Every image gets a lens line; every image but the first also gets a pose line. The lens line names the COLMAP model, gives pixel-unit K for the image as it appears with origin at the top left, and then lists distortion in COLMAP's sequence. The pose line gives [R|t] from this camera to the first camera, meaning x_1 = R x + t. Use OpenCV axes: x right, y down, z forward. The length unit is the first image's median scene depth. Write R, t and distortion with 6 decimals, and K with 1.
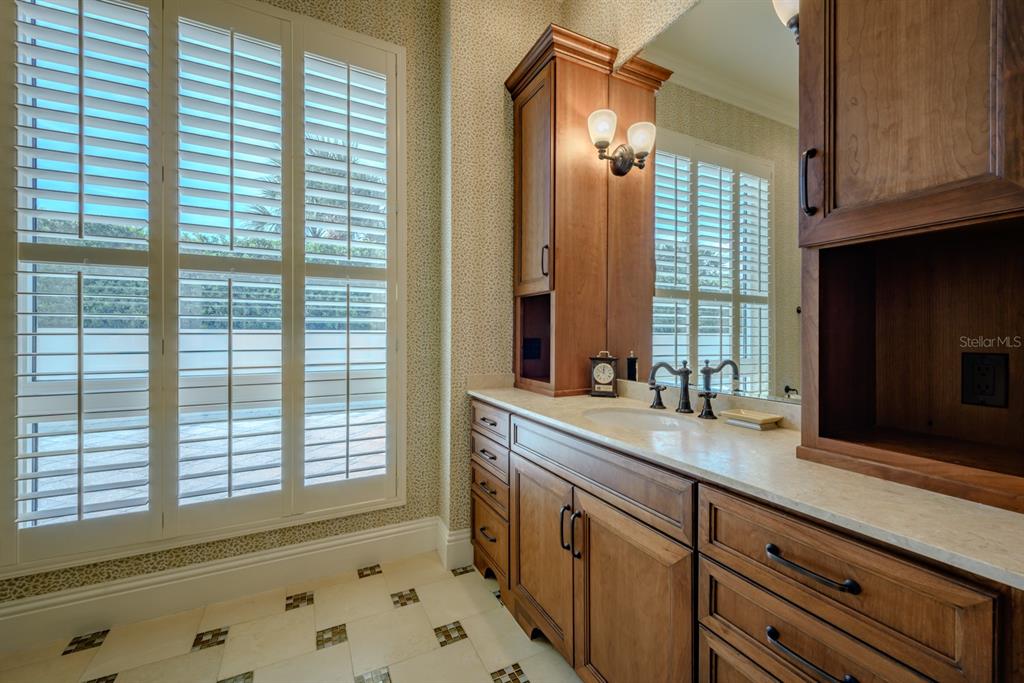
lens RADIAL K [[408.2, 0, 512.0], [0, 408.2, 341.5], [0, 0, 1]] dist [-0.000685, -0.000237]
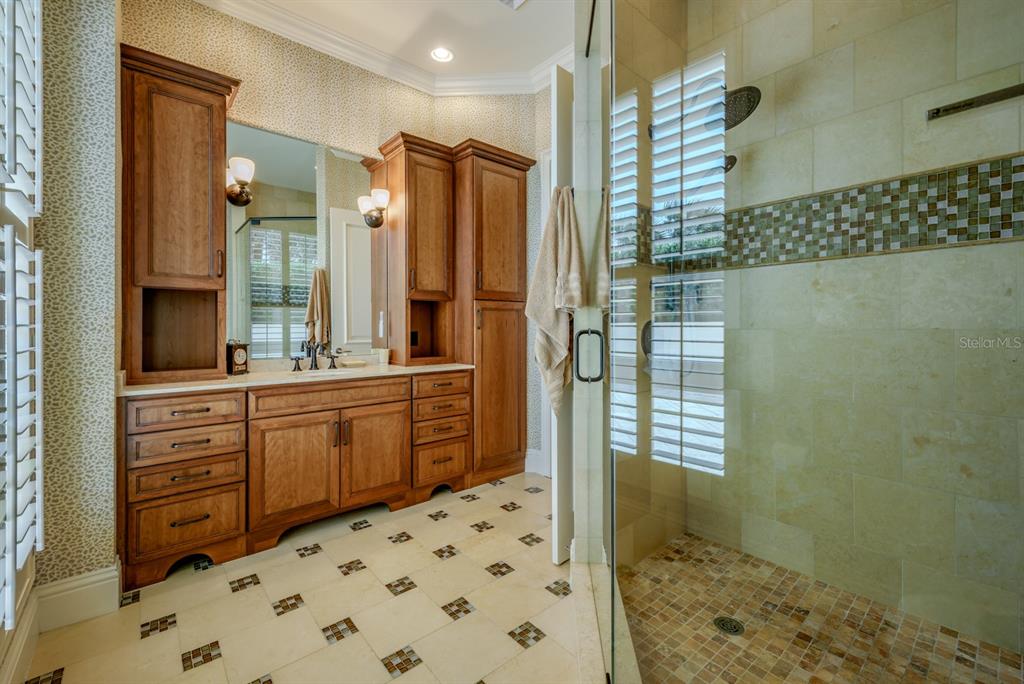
lens RADIAL K [[437.5, 0, 512.6], [0, 437.5, 334.1], [0, 0, 1]] dist [0.011440, -0.000519]
pose [[0.257566, 0.013130, -0.966172, 0.401407], [-0.010787, 0.999884, 0.010713, -0.004195], [0.966201, 0.007663, 0.257678, 0.208263]]
